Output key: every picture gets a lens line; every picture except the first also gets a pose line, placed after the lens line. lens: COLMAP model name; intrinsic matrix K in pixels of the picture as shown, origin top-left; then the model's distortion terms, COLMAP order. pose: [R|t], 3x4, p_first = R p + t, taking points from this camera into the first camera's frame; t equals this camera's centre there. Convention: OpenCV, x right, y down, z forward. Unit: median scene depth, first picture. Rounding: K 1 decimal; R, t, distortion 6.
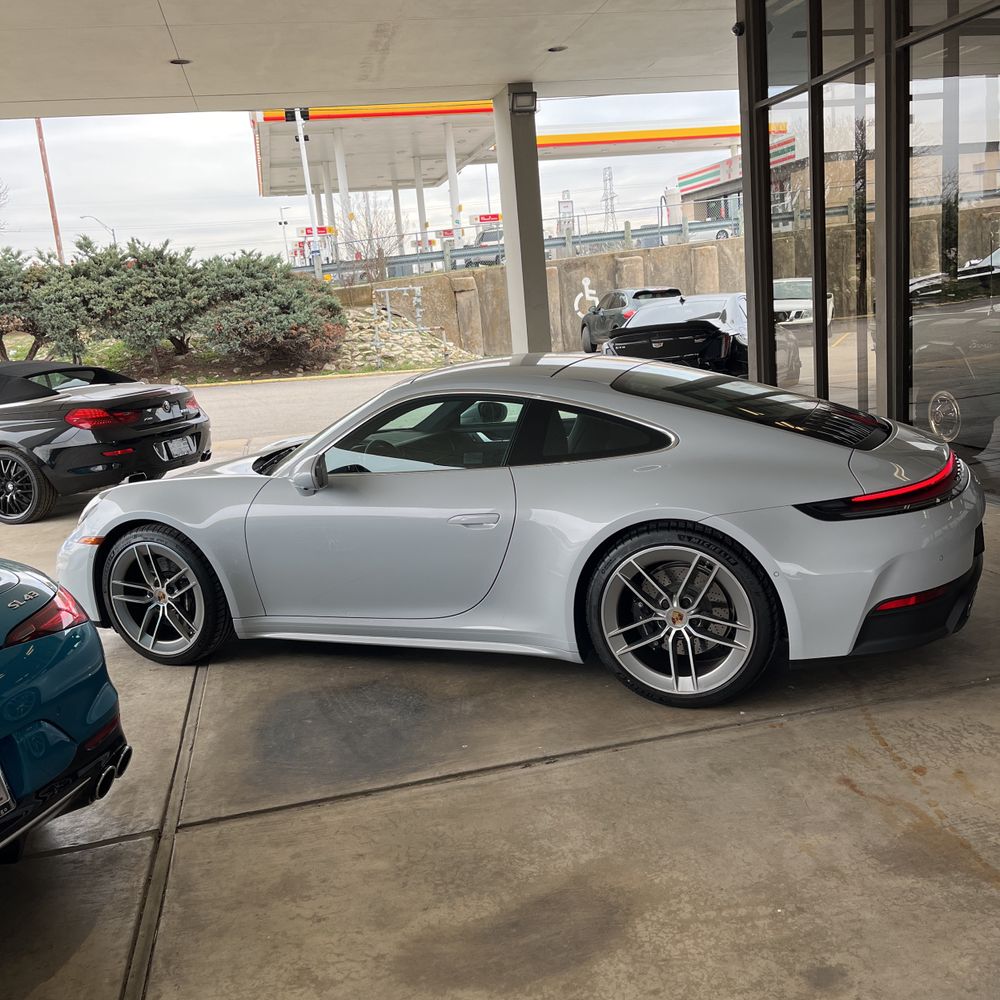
lens RADIAL K [[1028.0, 0, 500.0], [0, 1028.0, 500.0], [0, 0, 1]] dist [0.109130, -0.158869]
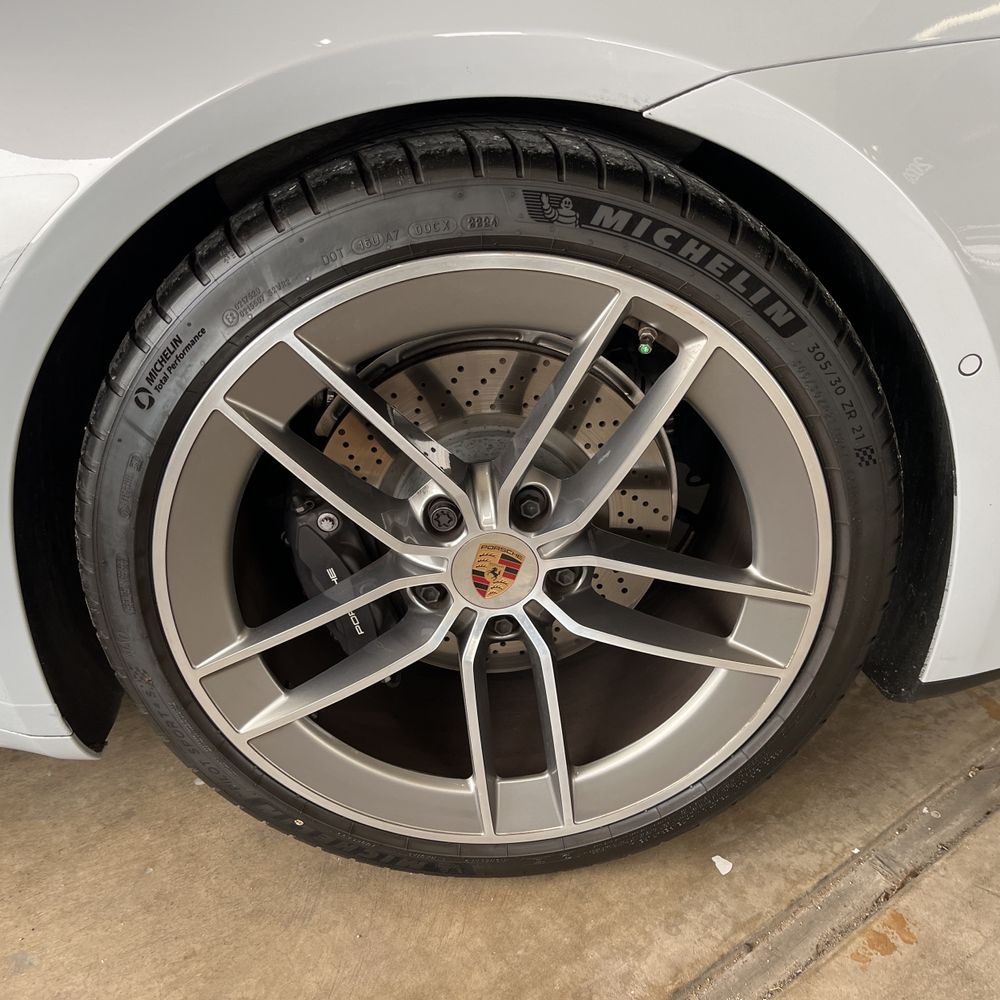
lens RADIAL K [[1028.0, 0, 500.0], [0, 1028.0, 500.0], [0, 0, 1]] dist [0.109130, -0.158869]
pose [[0.906835, -0.125329, 0.402422, 0.013627], [0.020938, 0.966985, 0.253972, 0.006675], [-0.420966, -0.221885, 0.879520, 0.135874]]
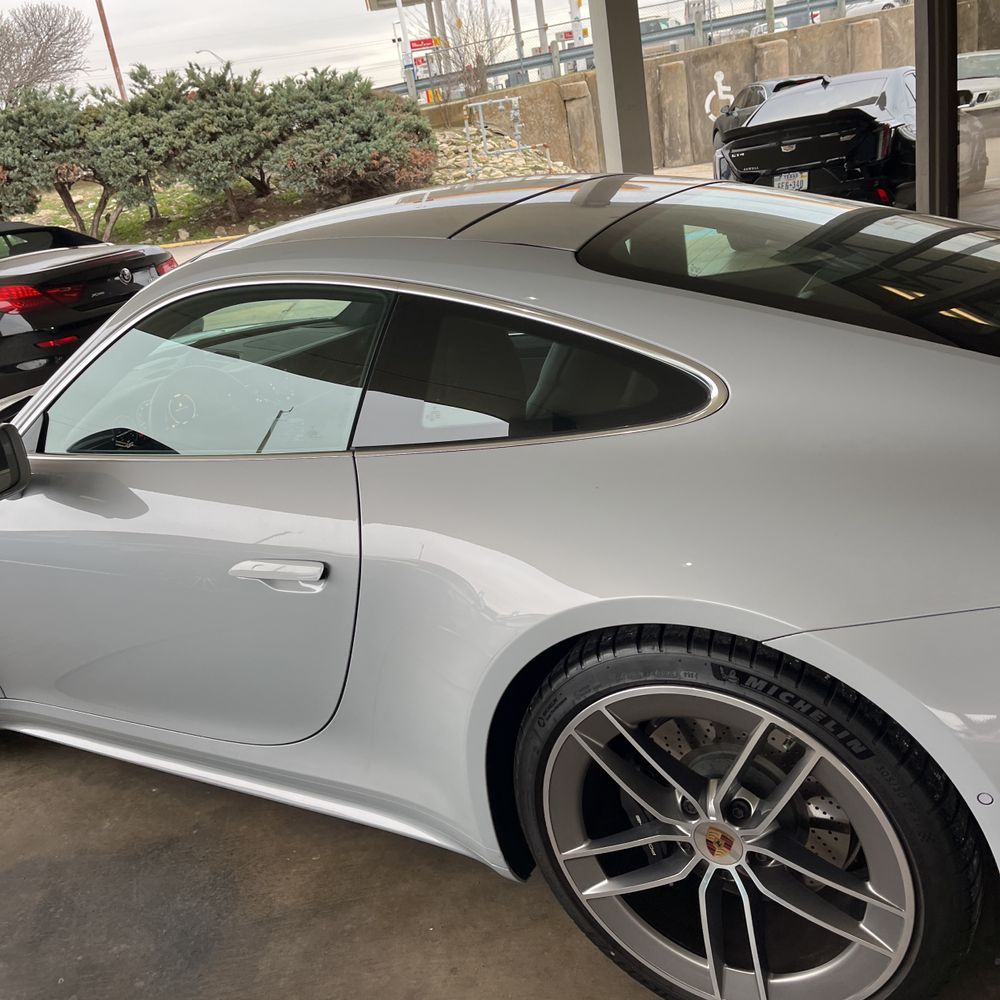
lens RADIAL K [[1029.6, 0, 501.6], [0, 1029.6, 512.6], [0, 0, 1]] dist [0.043278, -0.013135]
pose [[0.990087, -0.018518, -0.139233, 0.024926], [0.042416, 0.984411, 0.170691, -0.014934], [0.133902, -0.174905, 0.975438, 0.104428]]
